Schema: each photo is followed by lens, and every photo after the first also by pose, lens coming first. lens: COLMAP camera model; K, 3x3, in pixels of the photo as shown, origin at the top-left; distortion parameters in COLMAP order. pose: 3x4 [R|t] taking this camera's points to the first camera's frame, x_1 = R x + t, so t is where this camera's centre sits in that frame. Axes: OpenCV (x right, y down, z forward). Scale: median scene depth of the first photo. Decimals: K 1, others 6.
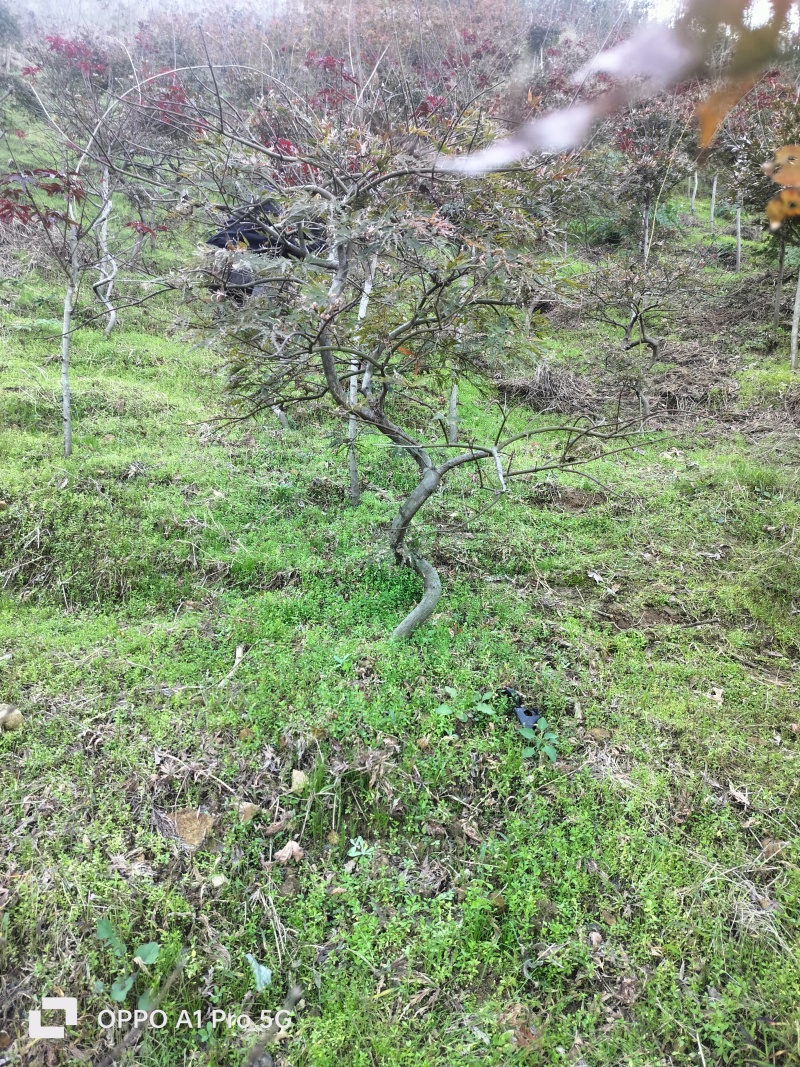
lens RADIAL K [[749.5, 0, 400.5], [0, 749.5, 532.2], [0, 0, 1]] dist [0.005665, -0.000031]
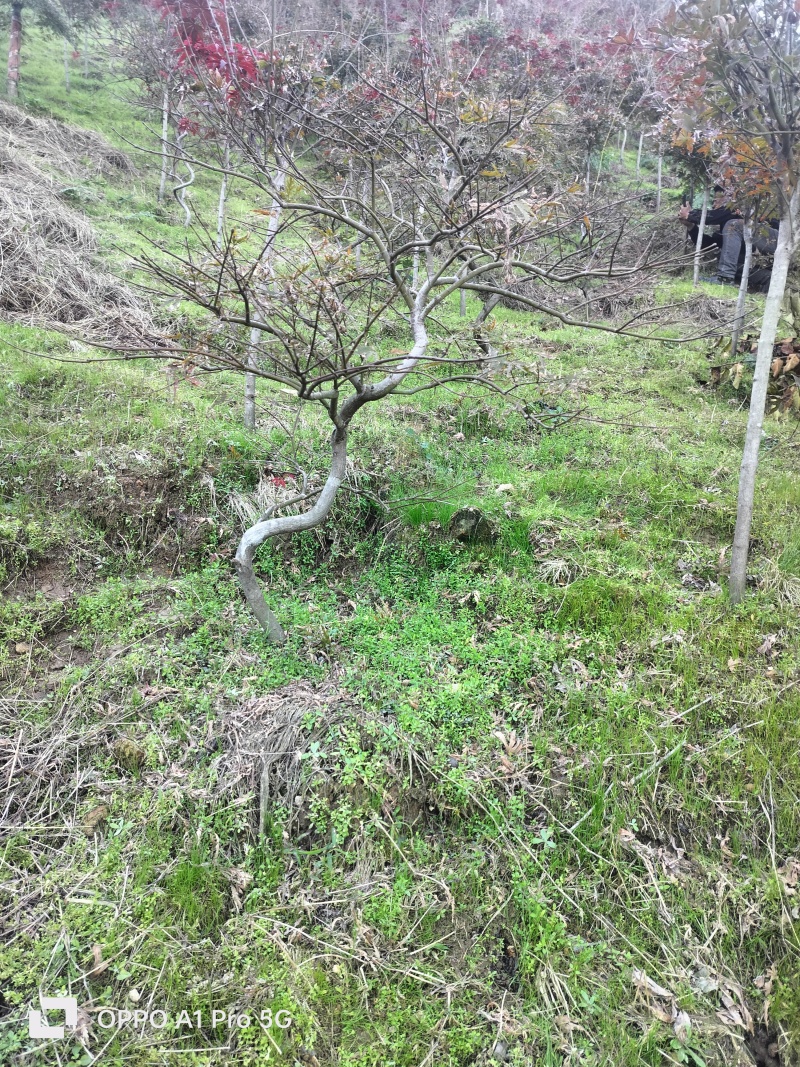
lens RADIAL K [[749.5, 0, 399.1], [0, 749.5, 534.5], [0, 0, 1]] dist [0.005665, -0.000031]
pose [[0.994191, 0.009328, 0.107228, -0.103971], [-0.017032, 0.997320, 0.071157, 0.103614], [-0.106277, -0.072570, 0.991685, -0.224997]]
